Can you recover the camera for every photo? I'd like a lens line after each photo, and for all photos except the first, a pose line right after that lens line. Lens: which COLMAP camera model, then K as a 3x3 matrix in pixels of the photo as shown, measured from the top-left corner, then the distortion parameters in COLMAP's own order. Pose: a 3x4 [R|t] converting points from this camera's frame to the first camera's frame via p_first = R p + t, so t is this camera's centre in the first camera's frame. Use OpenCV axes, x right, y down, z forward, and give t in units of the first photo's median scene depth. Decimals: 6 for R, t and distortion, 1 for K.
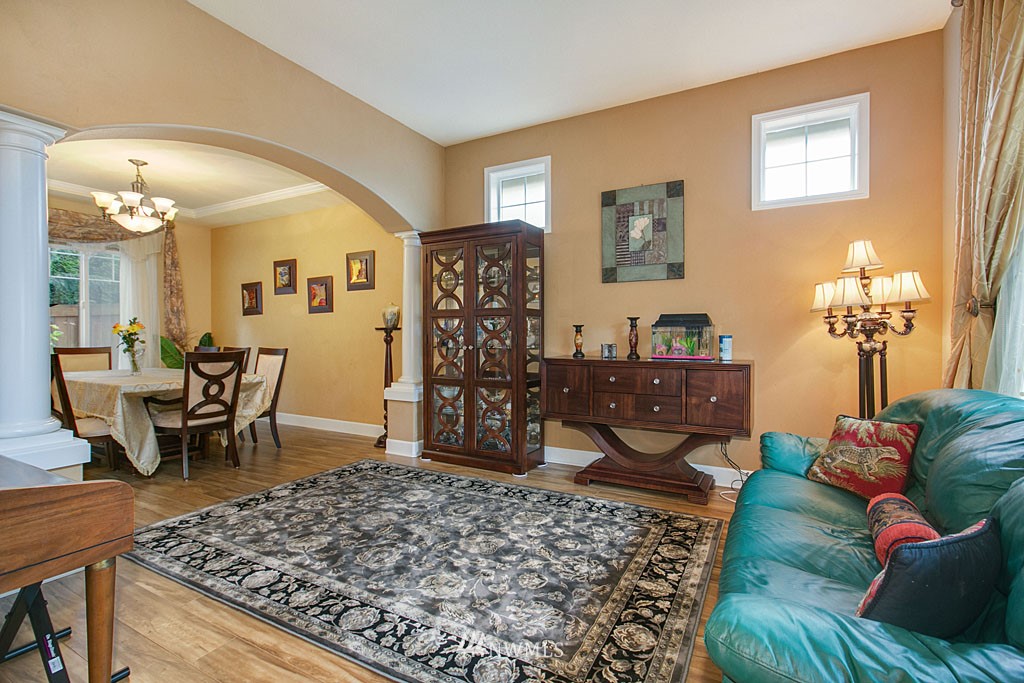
lens RADIAL K [[489.1, 0, 508.0], [0, 489.1, 347.3], [0, 0, 1]] dist [-0.000145, 0.001018]
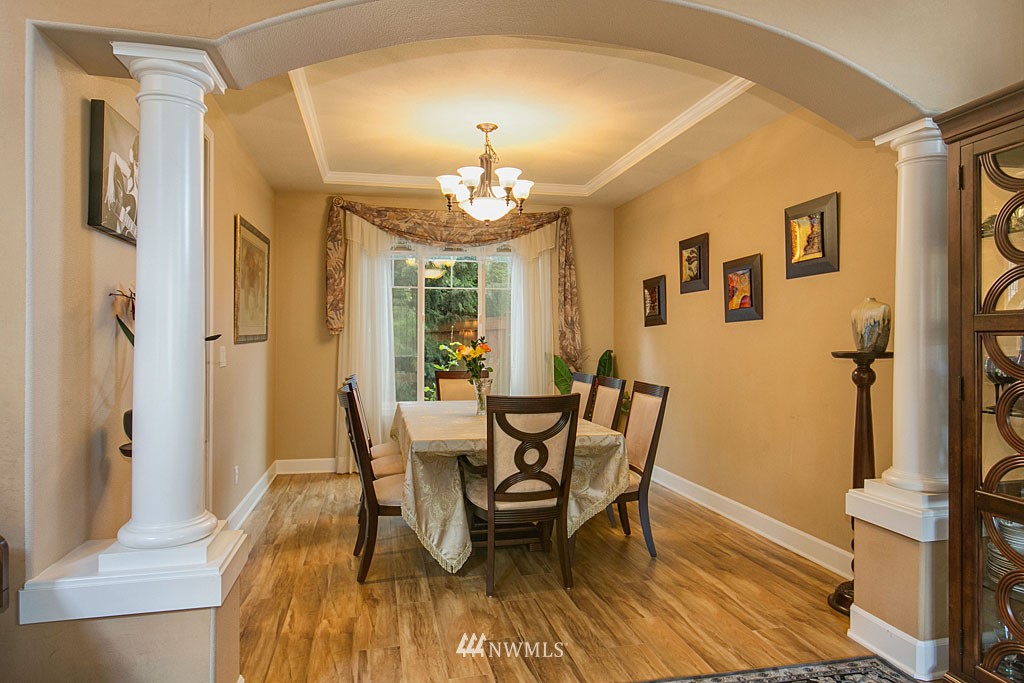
lens RADIAL K [[602.7, 0, 511.3], [0, 602.7, 341.9], [0, 0, 1]] dist [-0.005696, 0.002373]
pose [[0.666809, 0.000844, -0.745228, -0.045773], [-0.015096, 0.999809, -0.012375, -0.038589], [0.745075, 0.019502, 0.666695, 0.388773]]
